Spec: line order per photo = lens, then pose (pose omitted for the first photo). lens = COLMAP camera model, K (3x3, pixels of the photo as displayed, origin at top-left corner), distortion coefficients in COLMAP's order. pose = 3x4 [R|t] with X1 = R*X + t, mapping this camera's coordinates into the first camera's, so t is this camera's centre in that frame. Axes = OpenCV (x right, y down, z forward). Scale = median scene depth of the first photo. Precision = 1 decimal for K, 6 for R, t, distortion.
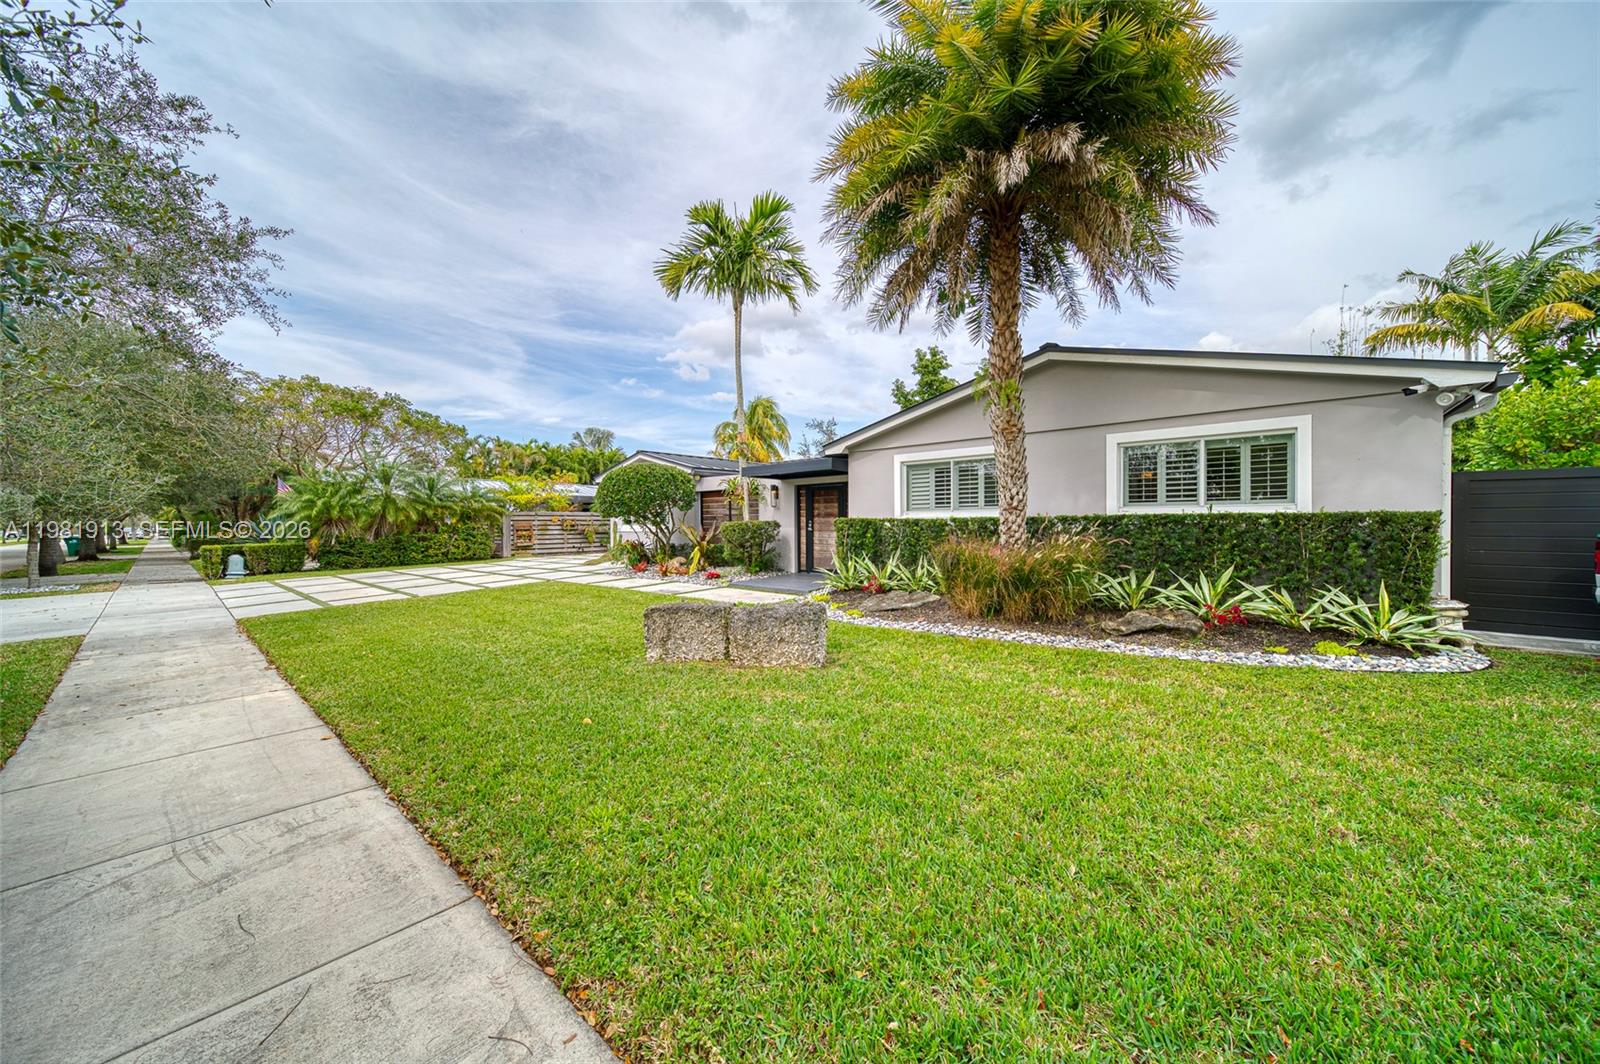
lens RADIAL K [[560.2, 0, 790.3], [0, 560.2, 537.6], [0, 0, 1]] dist [0.001488, -0.000170]
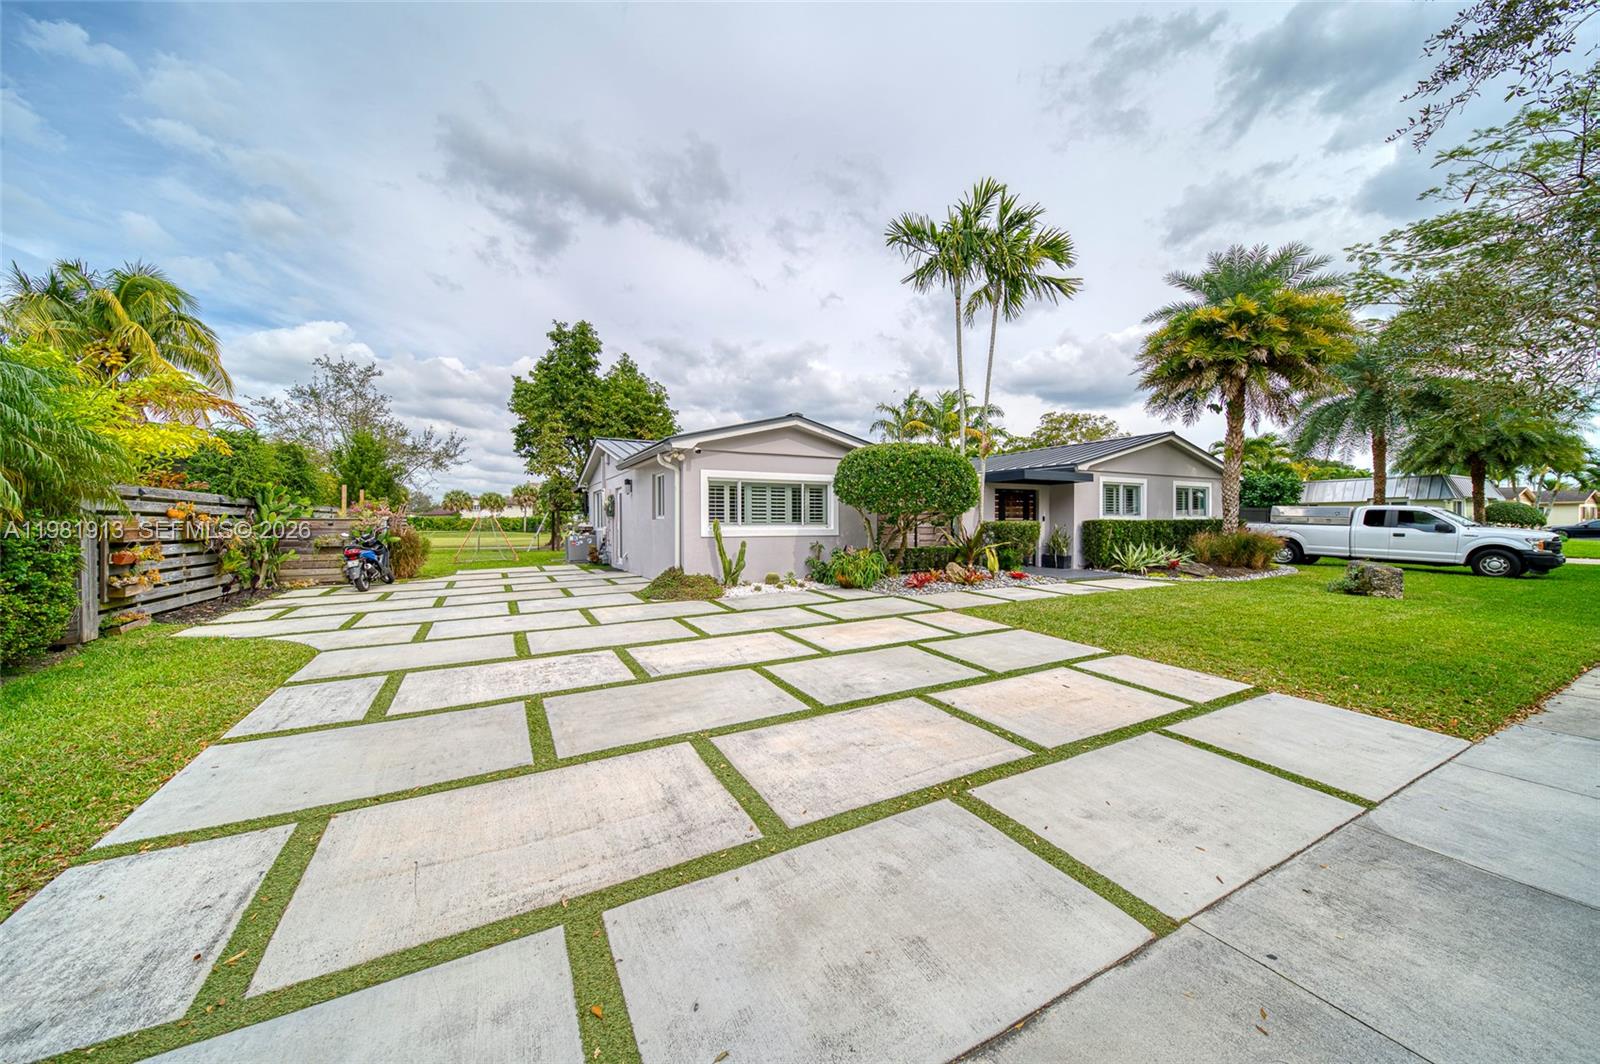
lens RADIAL K [[560.2, 0, 790.3], [0, 560.2, 537.6], [0, 0, 1]] dist [0.001488, -0.000170]
pose [[0.352894, -0.021073, 0.935426, -1.675829], [0.022006, 0.999657, 0.014218, -0.032493], [-0.935404, 0.015567, 0.353237, 1.447531]]
